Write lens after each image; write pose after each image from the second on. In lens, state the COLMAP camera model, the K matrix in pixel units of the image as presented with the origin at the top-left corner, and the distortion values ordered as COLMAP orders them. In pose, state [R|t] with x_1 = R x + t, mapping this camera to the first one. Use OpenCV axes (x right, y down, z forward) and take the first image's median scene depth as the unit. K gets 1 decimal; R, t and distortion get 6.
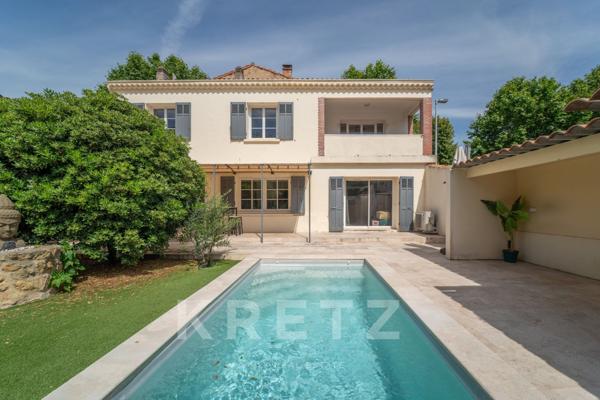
lens RADIAL K [[251.2, 0, 301.4], [0, 251.2, 211.9], [0, 0, 1]] dist [-0.016010, 0.000312]
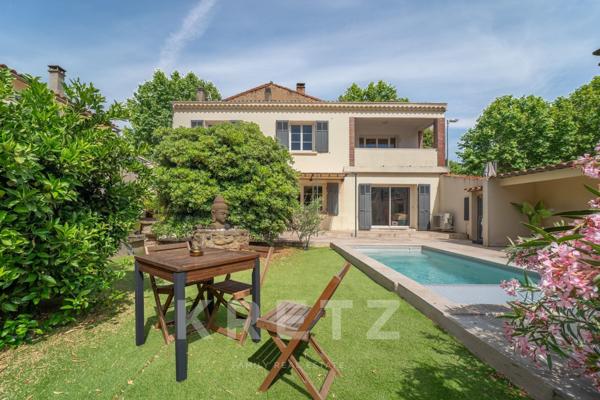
lens RADIAL K [[239.0, 0, 288.7], [0, 239.0, 211.8], [0, 0, 1]] dist [-0.012750, -0.000055]
pose [[0.999922, 0.009516, -0.008101, -0.198814], [-0.009668, 0.999773, -0.018982, 0.016612], [0.007918, 0.019059, 0.999787, -0.120312]]
